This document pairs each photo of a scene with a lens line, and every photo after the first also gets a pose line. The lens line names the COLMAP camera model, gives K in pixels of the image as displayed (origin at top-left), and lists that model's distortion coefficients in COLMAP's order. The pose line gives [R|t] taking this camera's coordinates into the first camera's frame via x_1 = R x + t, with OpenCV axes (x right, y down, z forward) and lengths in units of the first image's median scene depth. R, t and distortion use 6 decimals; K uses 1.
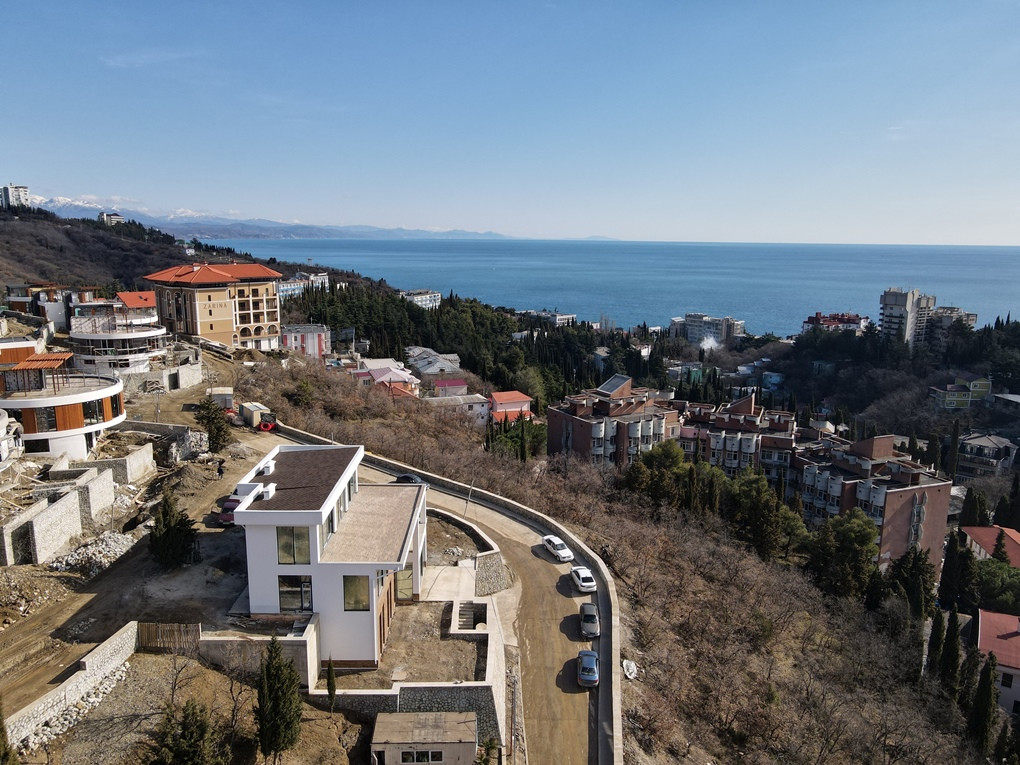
lens RADIAL K [[749.1, 0, 510.0], [0, 749.1, 382.5], [0, 0, 1]] dist [0.007408, 0.007156]
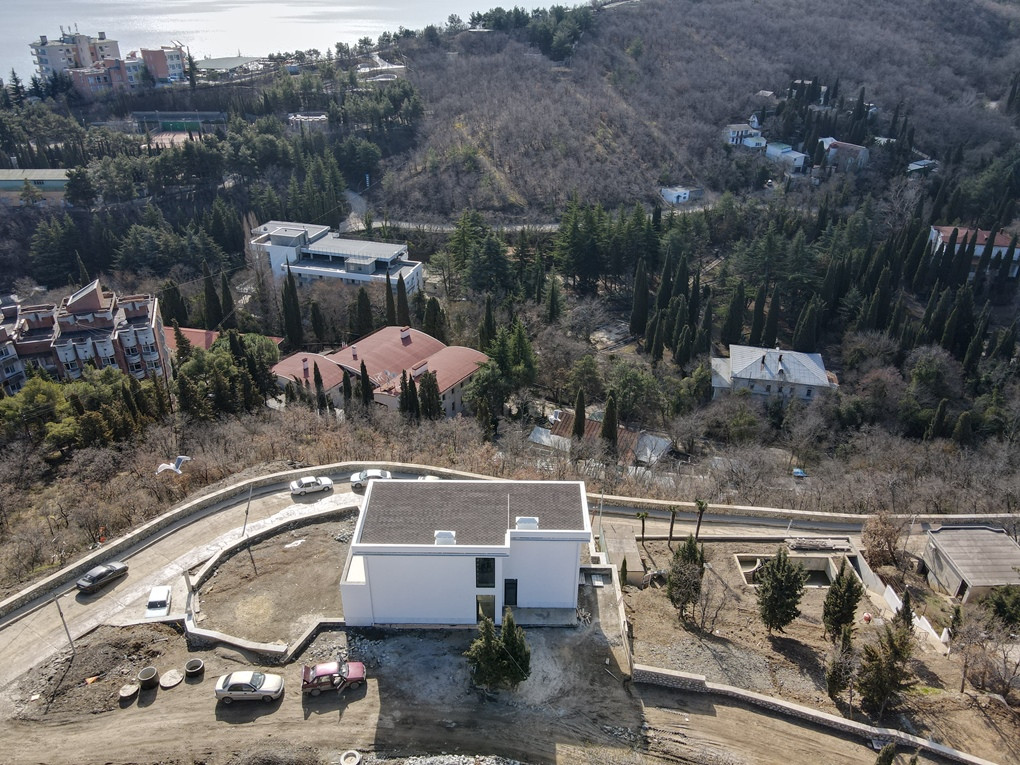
lens RADIAL K [[749.1, 0, 510.0], [0, 749.1, 382.5], [0, 0, 1]] dist [0.007408, 0.007156]
pose [[0.022717, -0.487277, 0.872952, -0.442289], [0.184673, 0.860196, 0.475351, -0.194472], [-0.982537, 0.150412, 0.109528, 0.364695]]
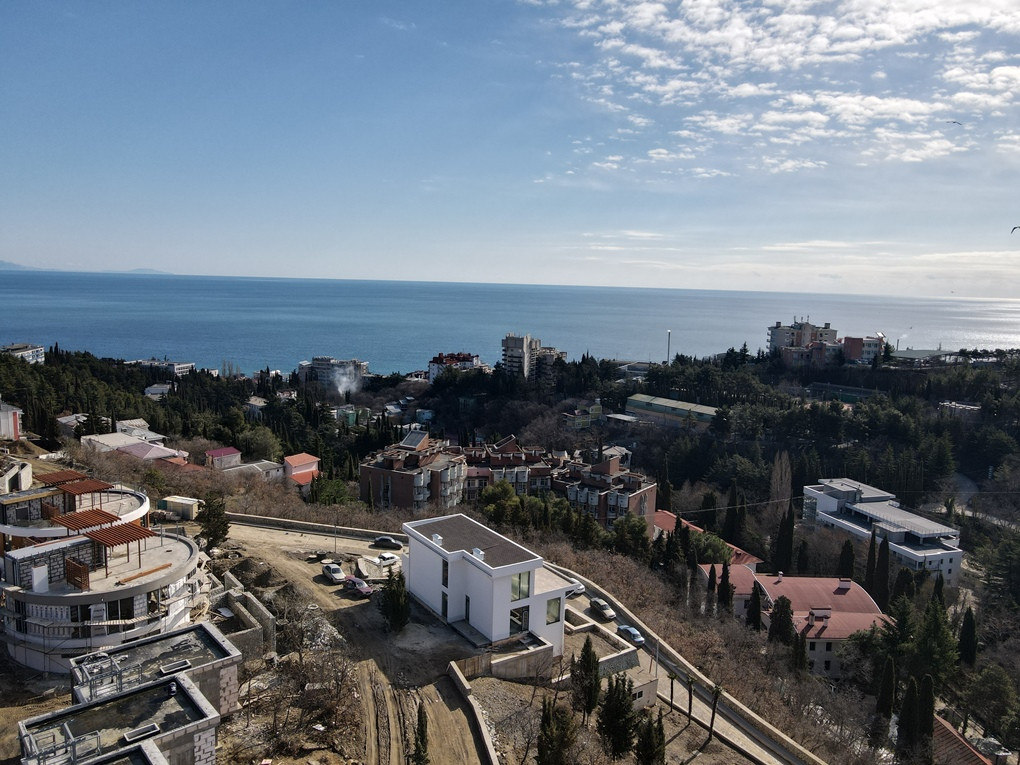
lens RADIAL K [[749.9, 0, 510.0], [0, 749.9, 382.5], [0, 0, 1]] dist [-0.010608, 0.039502]
pose [[0.844484, -0.060682, 0.532133, -0.404663], [0.084947, 0.996160, -0.021211, -0.054923], [-0.528802, 0.063115, 0.846395, -0.088386]]
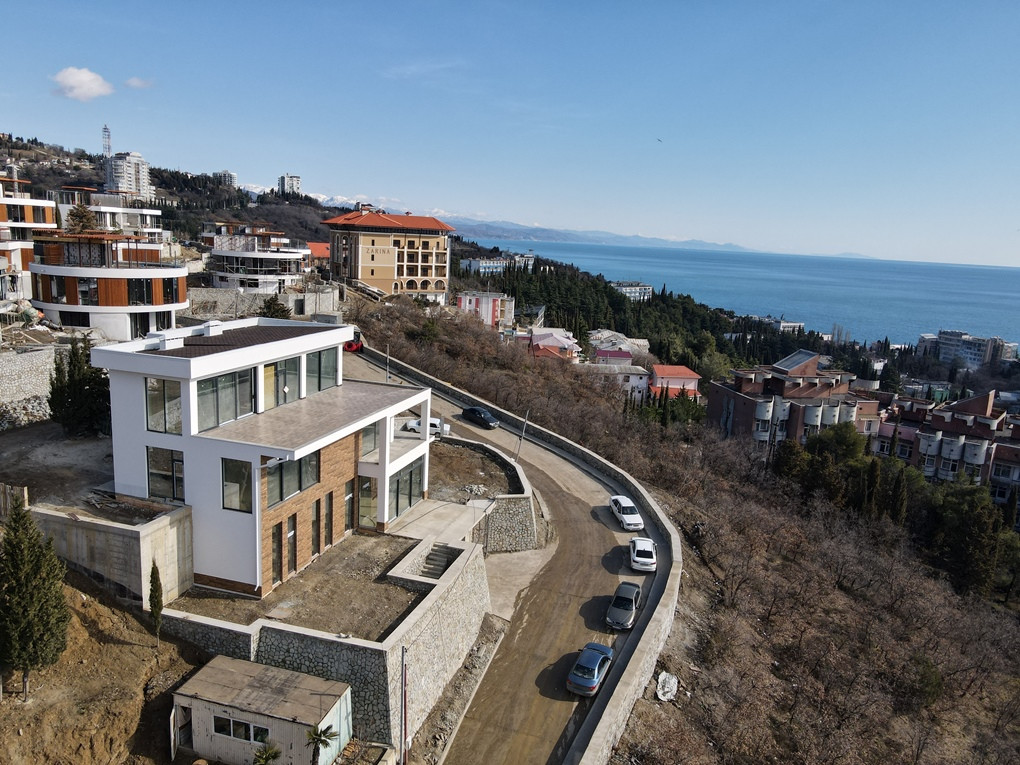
lens RADIAL K [[749.1, 0, 510.0], [0, 749.1, 382.5], [0, 0, 1]] dist [0.007408, 0.007156]
pose [[0.952179, 0.097861, -0.289443, 0.093254], [-0.100626, 0.994910, 0.005351, 0.060456], [0.288494, 0.024030, 0.957180, 0.154007]]
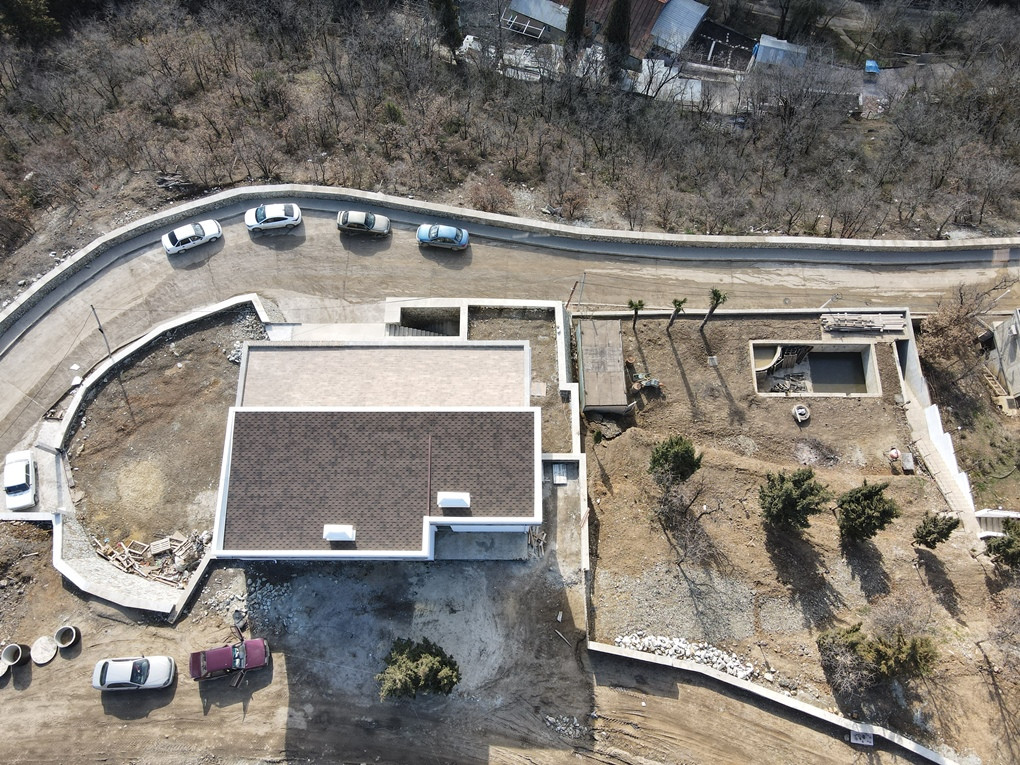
lens RADIAL K [[749.1, 0, 510.0], [0, 749.1, 382.5], [0, 0, 1]] dist [0.007408, 0.007156]
pose [[0.022456, -0.949272, 0.313653, -0.178106], [0.204999, 0.311438, 0.927891, -0.211935], [-0.978505, 0.043462, 0.201593, 0.330792]]
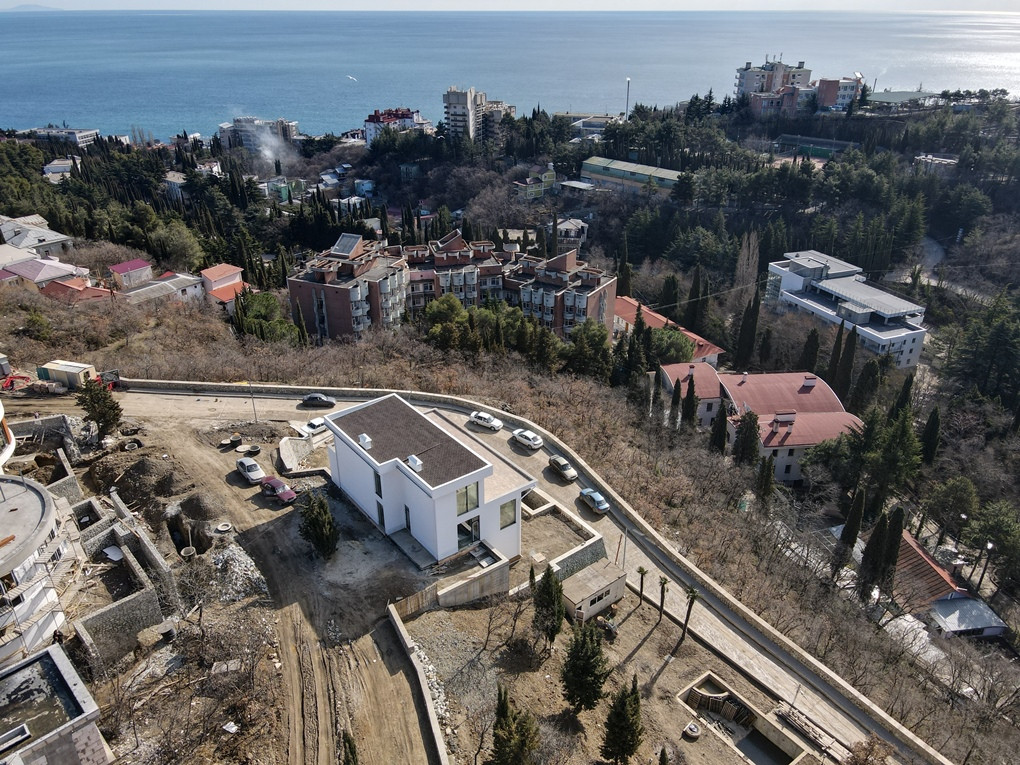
lens RADIAL K [[749.1, 0, 510.0], [0, 749.1, 382.5], [0, 0, 1]] dist [0.007408, 0.007156]
pose [[0.804501, -0.276611, 0.525608, -0.317126], [0.123010, 0.943344, 0.308172, -0.125079], [-0.581073, -0.183270, 0.792948, 0.012839]]
